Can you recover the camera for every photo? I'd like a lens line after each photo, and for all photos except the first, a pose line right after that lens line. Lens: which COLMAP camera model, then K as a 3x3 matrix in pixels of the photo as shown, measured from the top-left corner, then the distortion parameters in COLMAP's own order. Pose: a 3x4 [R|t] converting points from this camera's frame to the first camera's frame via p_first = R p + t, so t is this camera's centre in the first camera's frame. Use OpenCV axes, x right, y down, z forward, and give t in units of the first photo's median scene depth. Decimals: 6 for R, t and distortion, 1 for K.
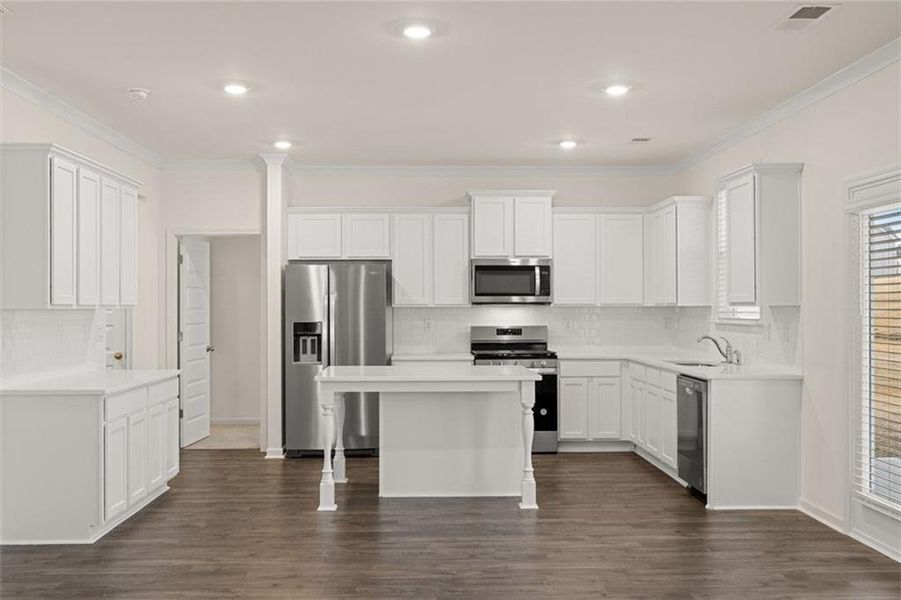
lens RADIAL K [[870.8, 0, 444.6], [0, 870.8, 301.8], [0, 0, 1]] dist [0.012196, 0.000000]
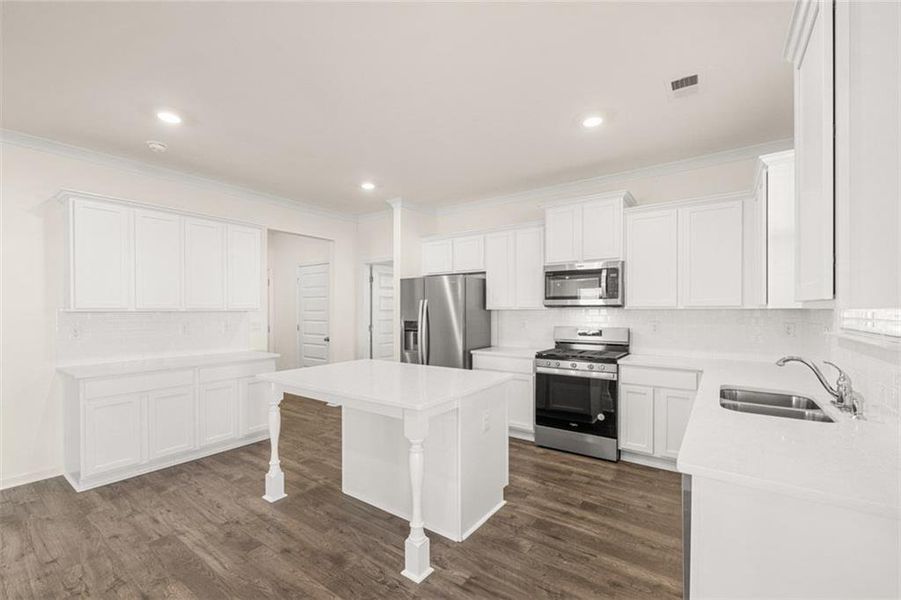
lens RADIAL K [[382.5, 0, 442.2], [0, 382.5, 310.8], [0, 0, 1]] dist [-0.002407, 0.000860]
pose [[0.793796, 0.004434, -0.608168, 0.225810], [0.004574, 0.999902, 0.013260, 0.000493], [0.608167, -0.013307, 0.793697, 0.536054]]
